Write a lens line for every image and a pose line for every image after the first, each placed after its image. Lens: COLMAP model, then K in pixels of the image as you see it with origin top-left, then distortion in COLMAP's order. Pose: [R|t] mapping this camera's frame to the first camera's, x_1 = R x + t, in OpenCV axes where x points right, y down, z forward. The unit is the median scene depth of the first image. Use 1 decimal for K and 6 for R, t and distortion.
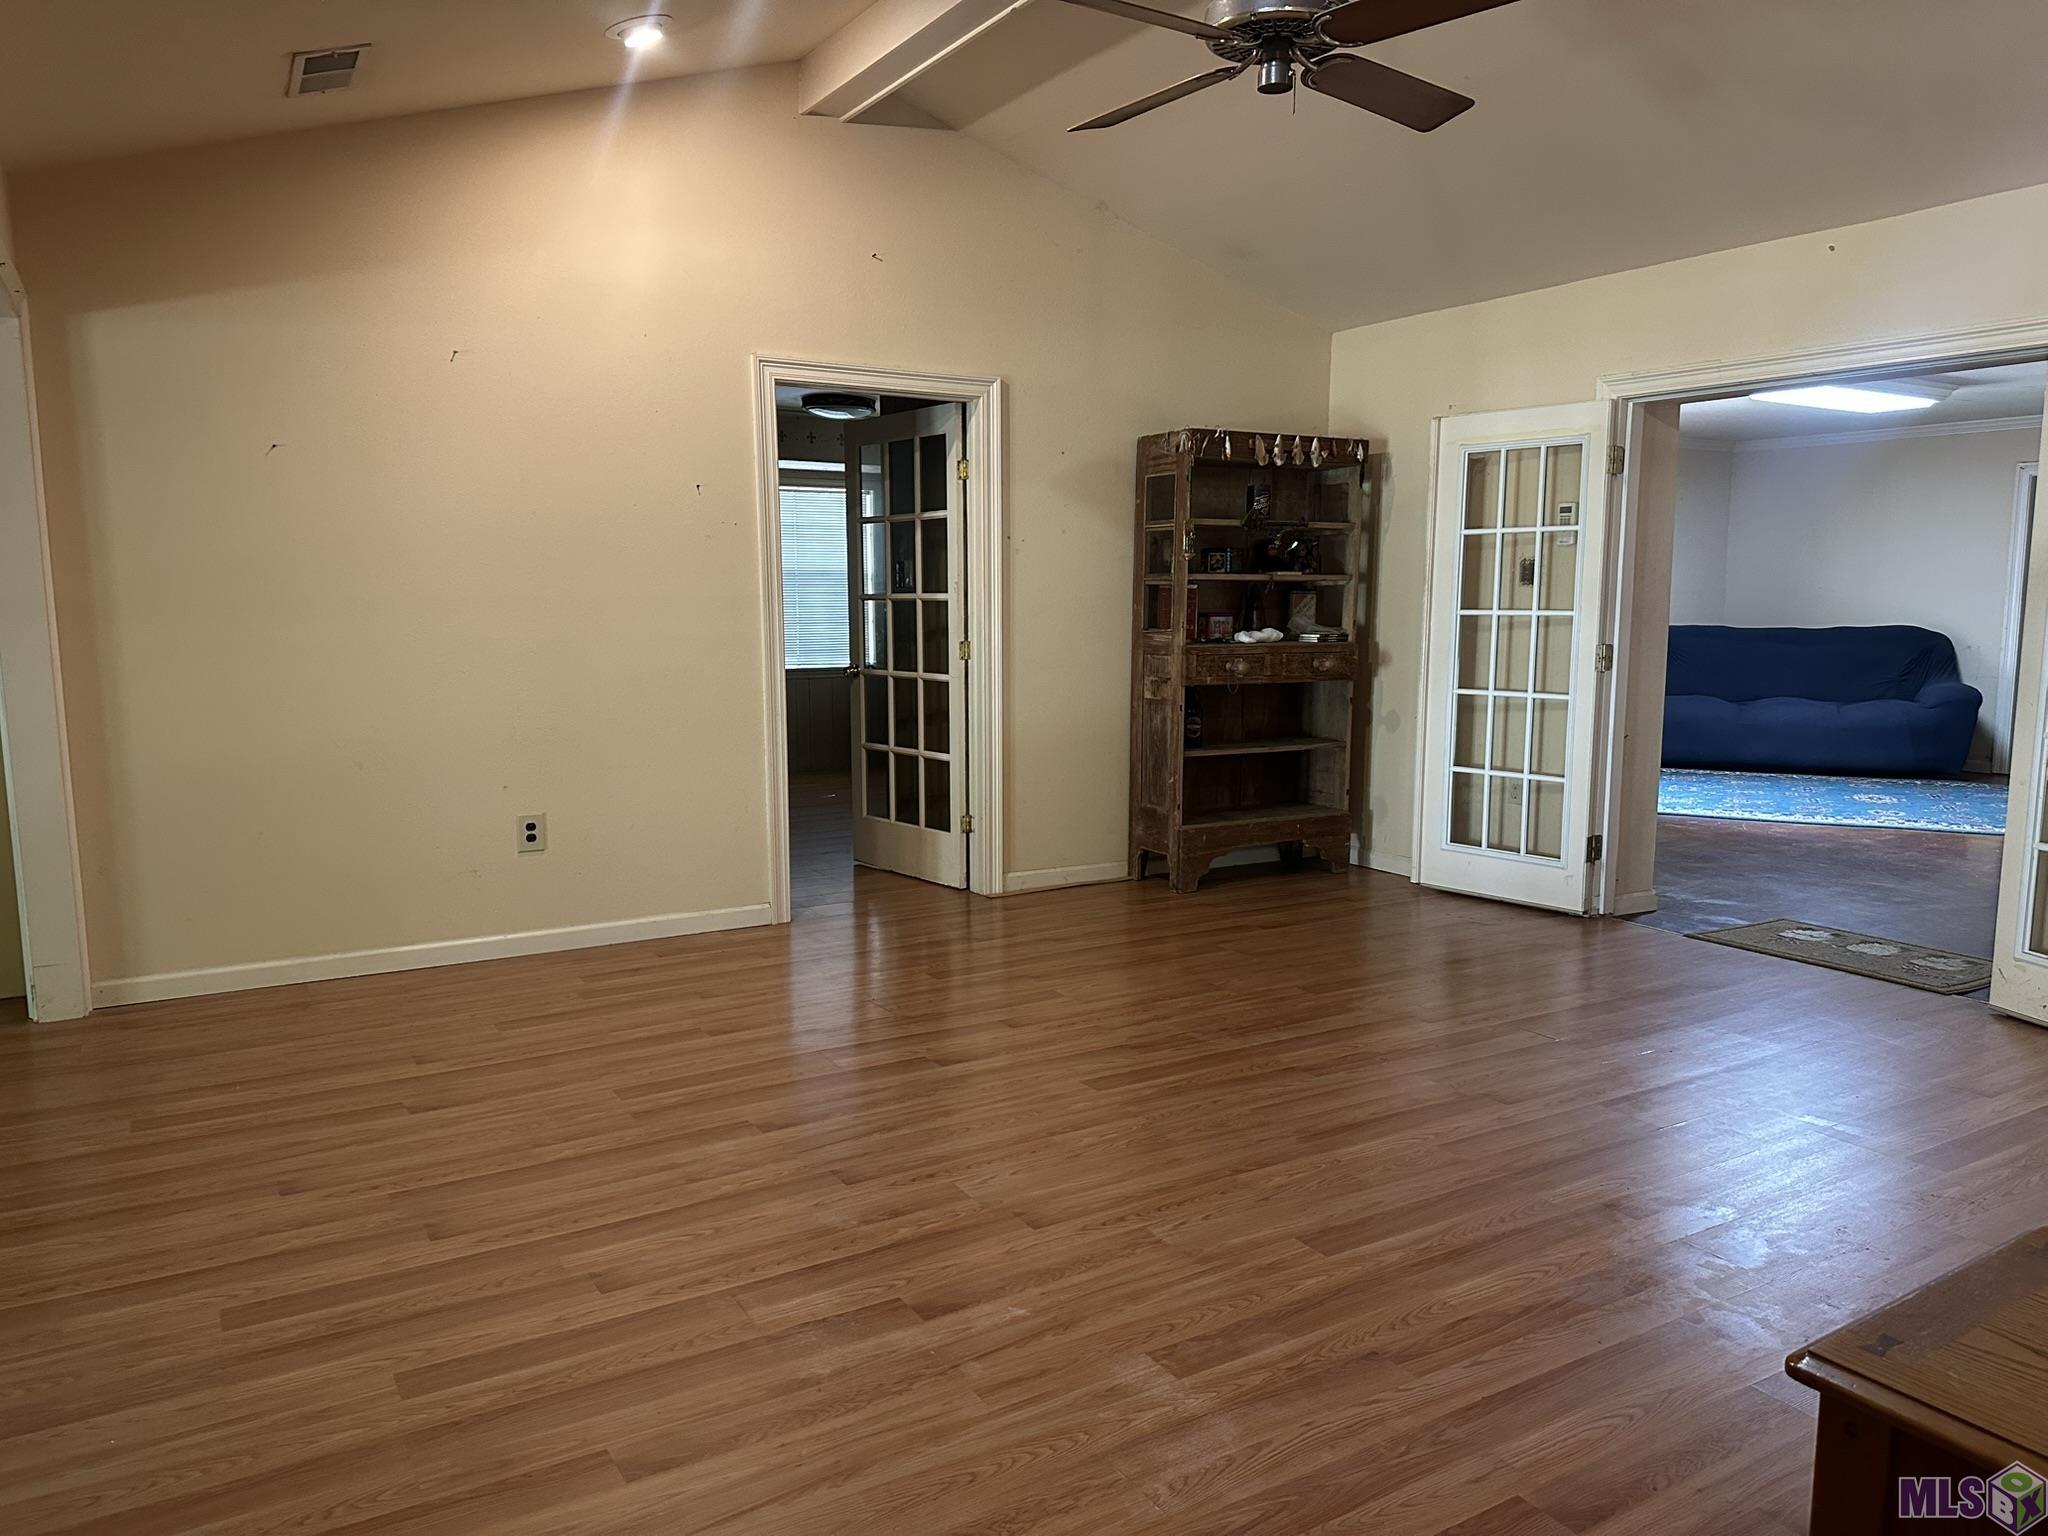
lens RADIAL K [[1424.9, 0, 1033.1], [0, 1424.9, 778.0], [0, 0, 1]] dist [0.069192, -0.086230]
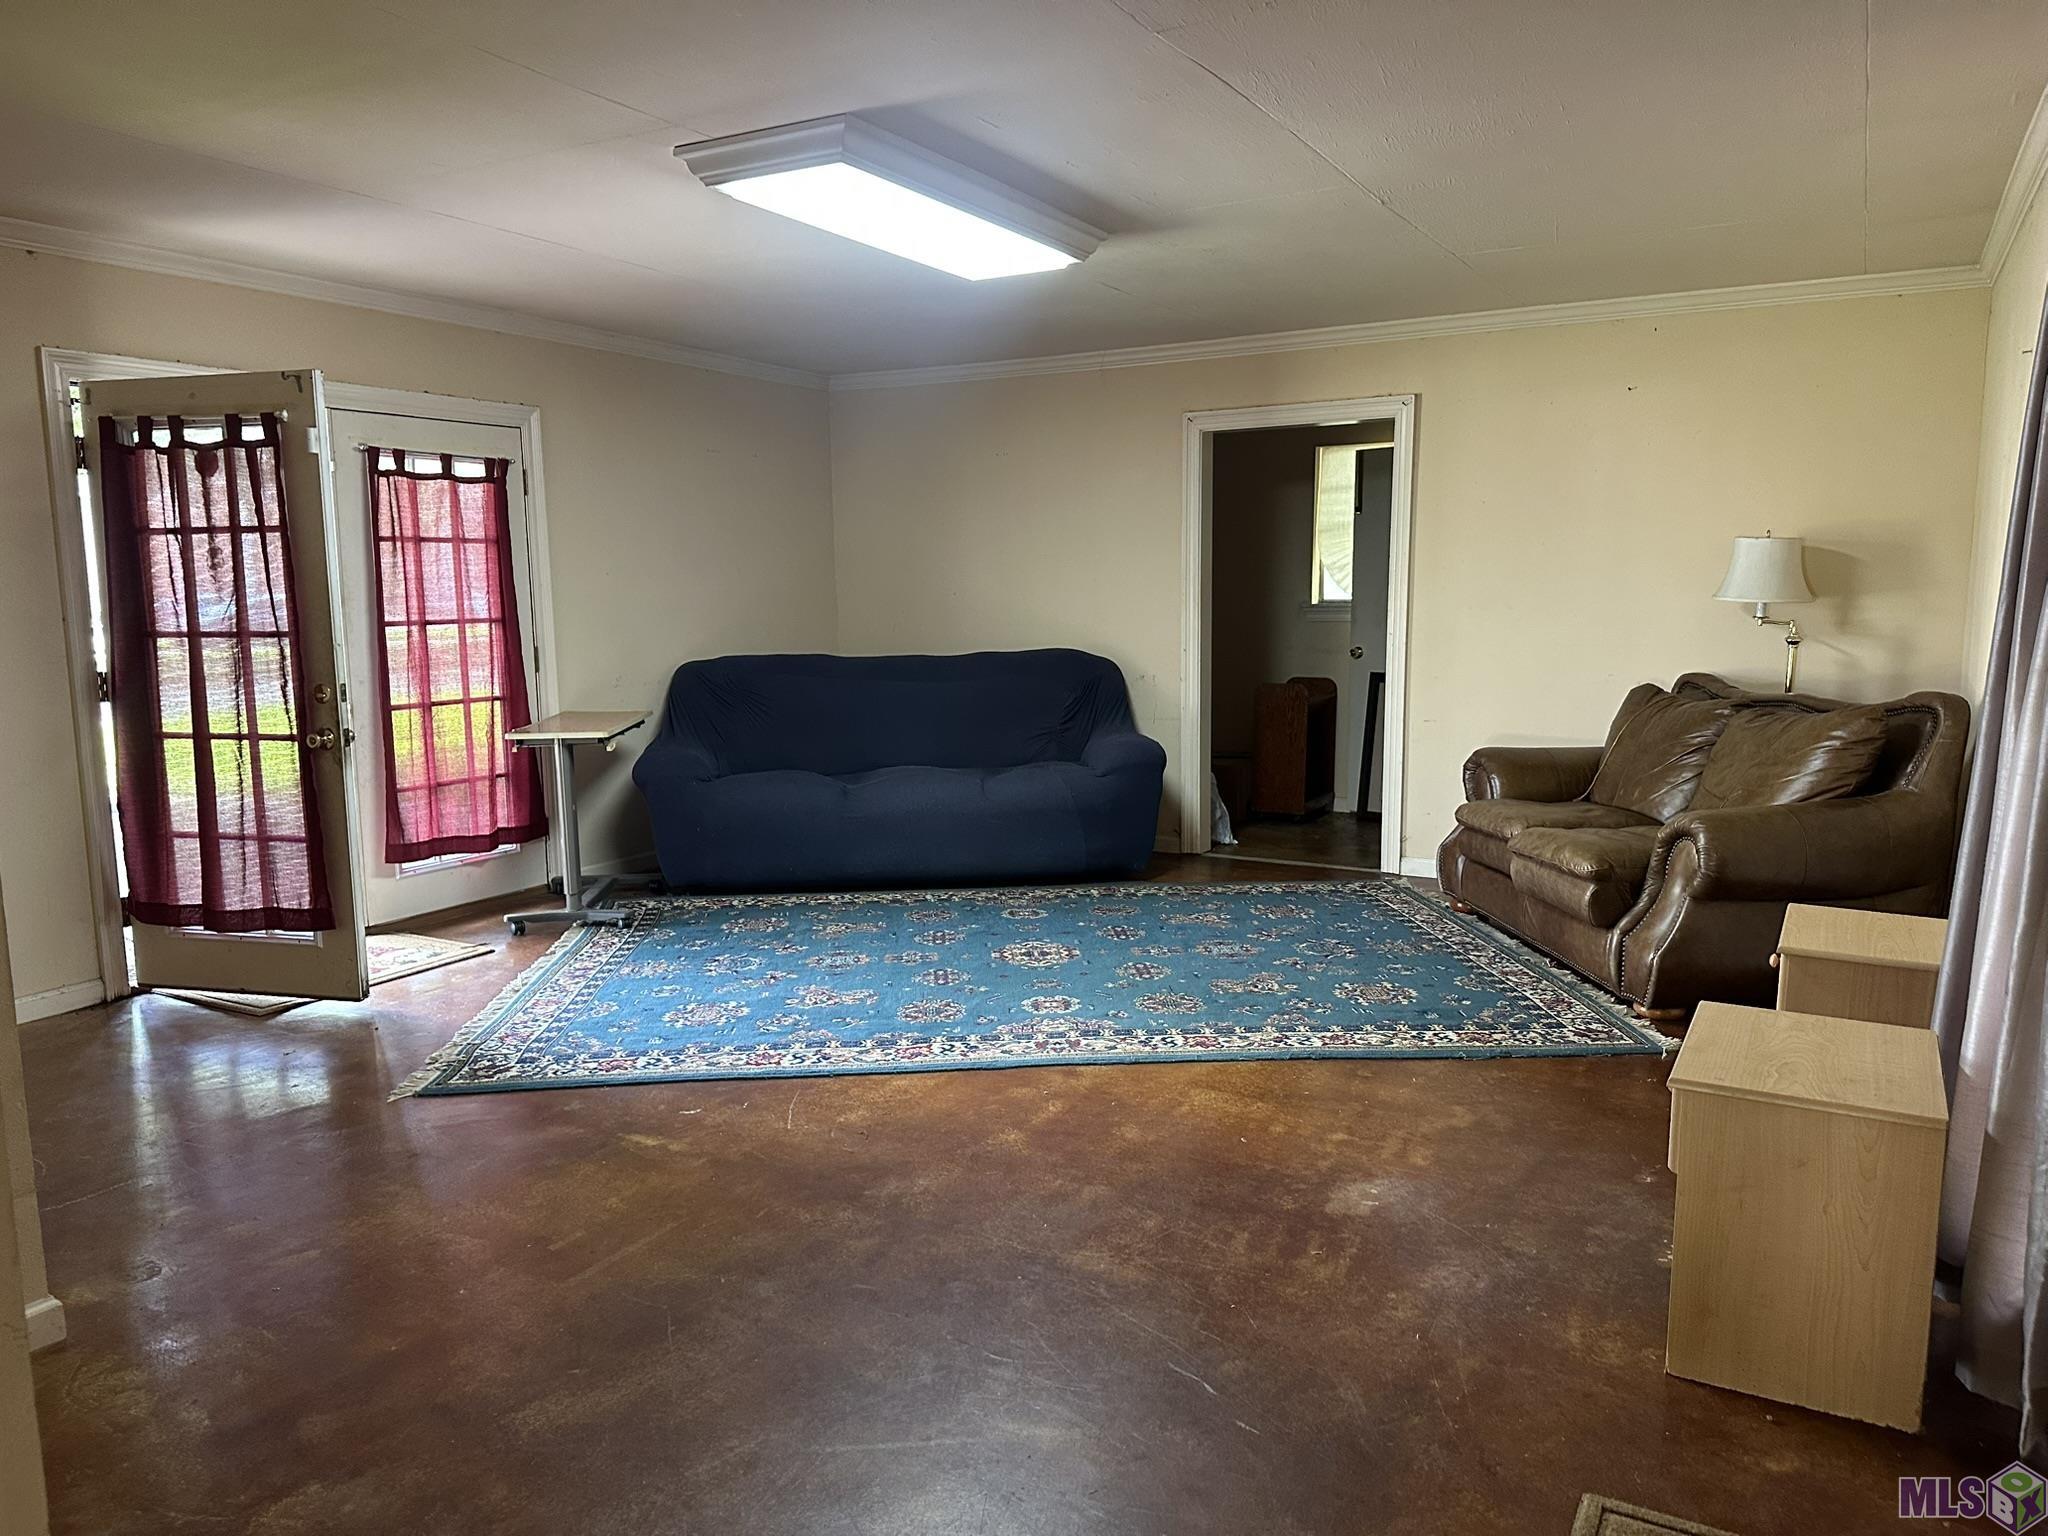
lens RADIAL K [[1424.9, 0, 1026.6], [0, 1424.9, 778.0], [0, 0, 1]] dist [0.069192, -0.086230]
pose [[0.874393, -0.076064, 0.479220, 0.431396], [0.074170, 0.996982, 0.022913, -0.100606], [-0.479517, 0.015509, 0.877396, 0.689714]]
